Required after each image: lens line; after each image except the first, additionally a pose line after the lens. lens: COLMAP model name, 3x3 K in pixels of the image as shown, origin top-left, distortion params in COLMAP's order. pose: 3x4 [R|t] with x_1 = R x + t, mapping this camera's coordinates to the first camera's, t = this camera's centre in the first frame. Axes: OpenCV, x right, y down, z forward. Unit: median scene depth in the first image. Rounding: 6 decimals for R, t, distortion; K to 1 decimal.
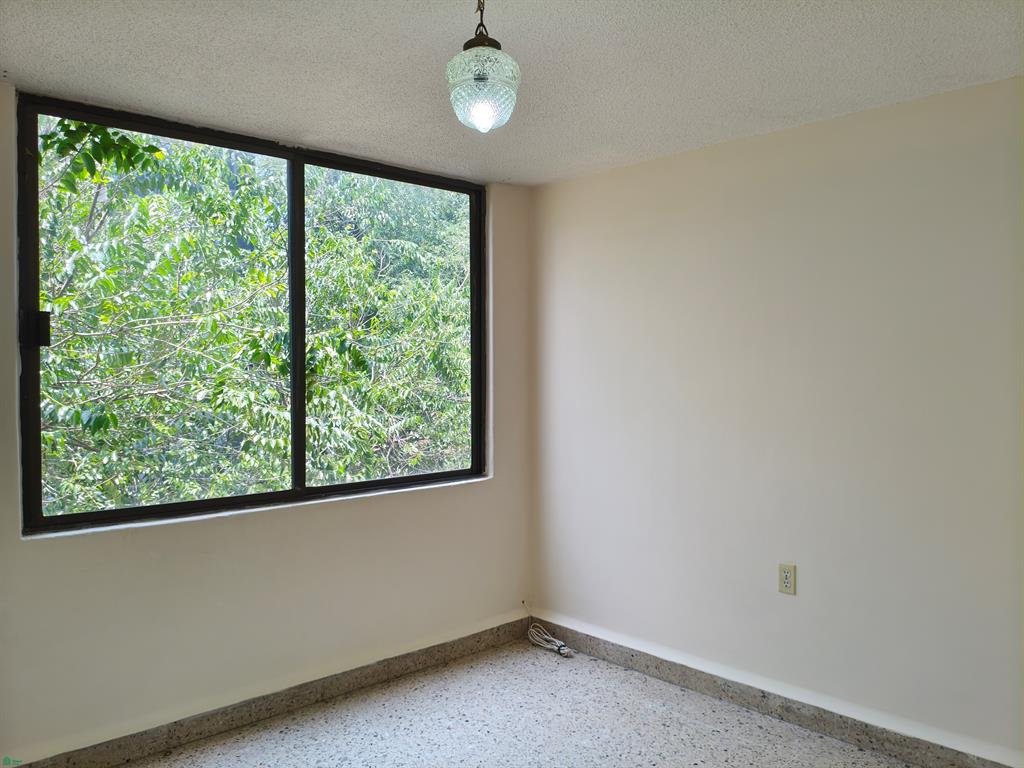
lens RADIAL K [[771.2, 0, 512.0], [0, 771.2, 384.0], [0, 0, 1]] dist [-0.001265, 0.001801]
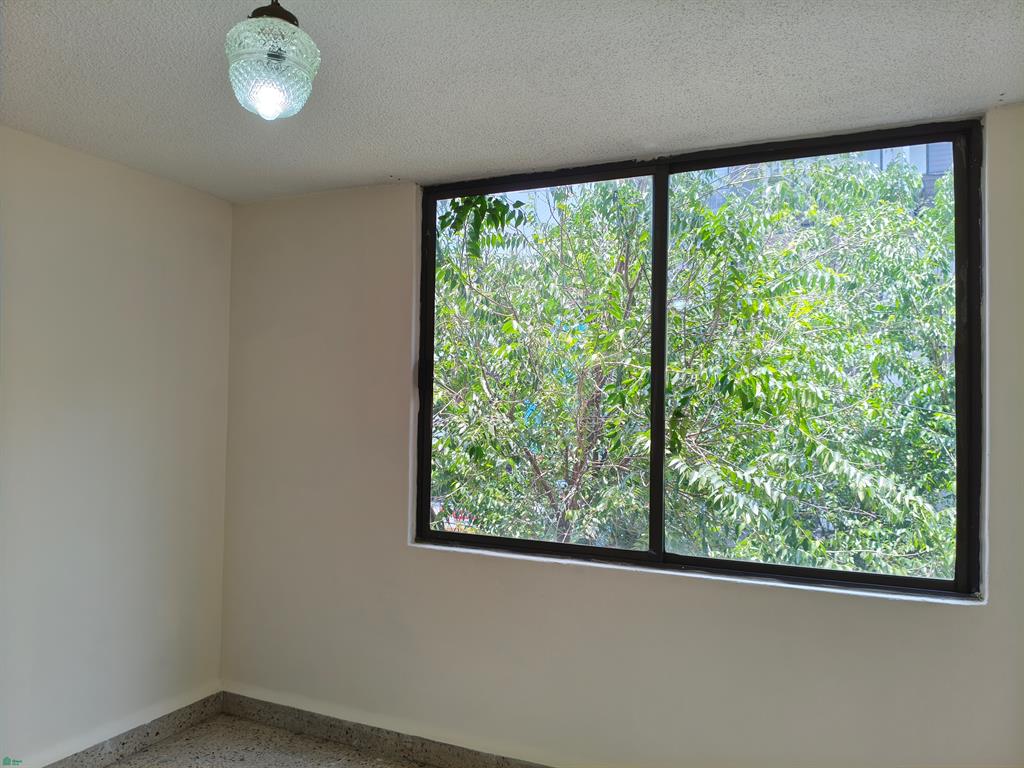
lens RADIAL K [[784.3, 0, 512.0], [0, 784.3, 384.0], [0, 0, 1]] dist [0.027251, -0.005290]
pose [[0.394998, -0.022480, -0.918407, 0.540685], [-0.038969, 0.998391, -0.041198, -0.009318], [0.917855, 0.052062, 0.393486, 0.587148]]
